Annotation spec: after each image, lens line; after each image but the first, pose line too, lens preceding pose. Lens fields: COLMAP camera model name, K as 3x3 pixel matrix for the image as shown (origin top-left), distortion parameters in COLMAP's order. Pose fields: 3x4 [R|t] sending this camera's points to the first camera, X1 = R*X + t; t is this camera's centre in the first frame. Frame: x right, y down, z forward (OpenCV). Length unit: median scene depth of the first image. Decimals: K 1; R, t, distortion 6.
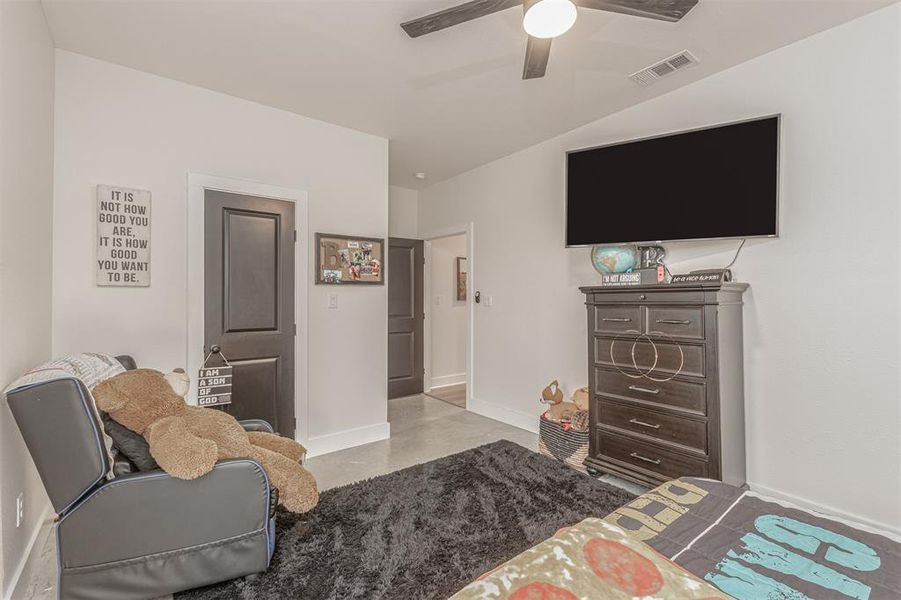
lens RADIAL K [[399.0, 0, 446.9], [0, 399.0, 300.5], [0, 0, 1]] dist [0.001963, -0.000009]
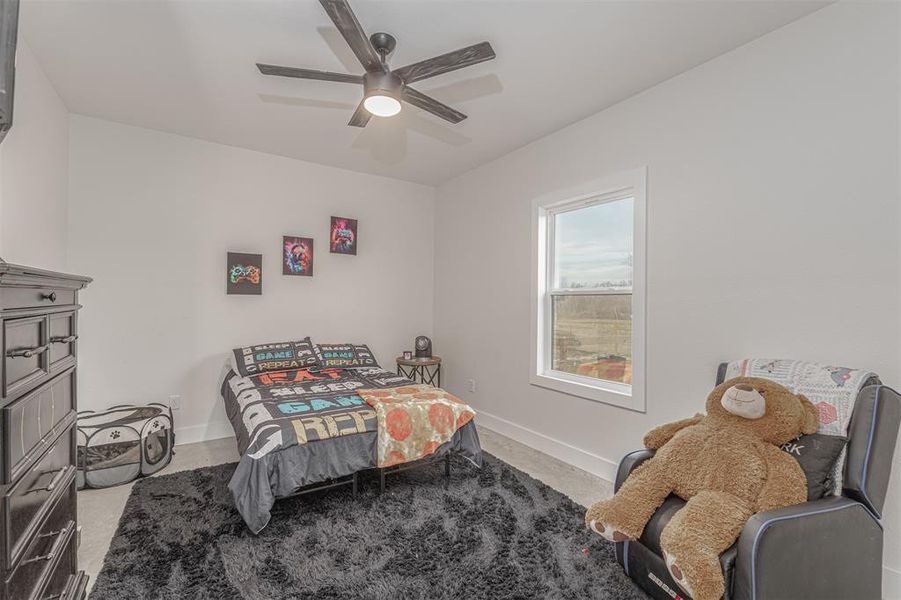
lens RADIAL K [[399.0, 0, 446.9], [0, 399.0, 300.5], [0, 0, 1]] dist [0.001963, -0.000009]
pose [[-0.998001, -0.003963, 0.063080, -0.074403], [-0.003692, 0.999983, 0.004413, -0.012178], [-0.063097, 0.004172, -0.997999, 3.041181]]
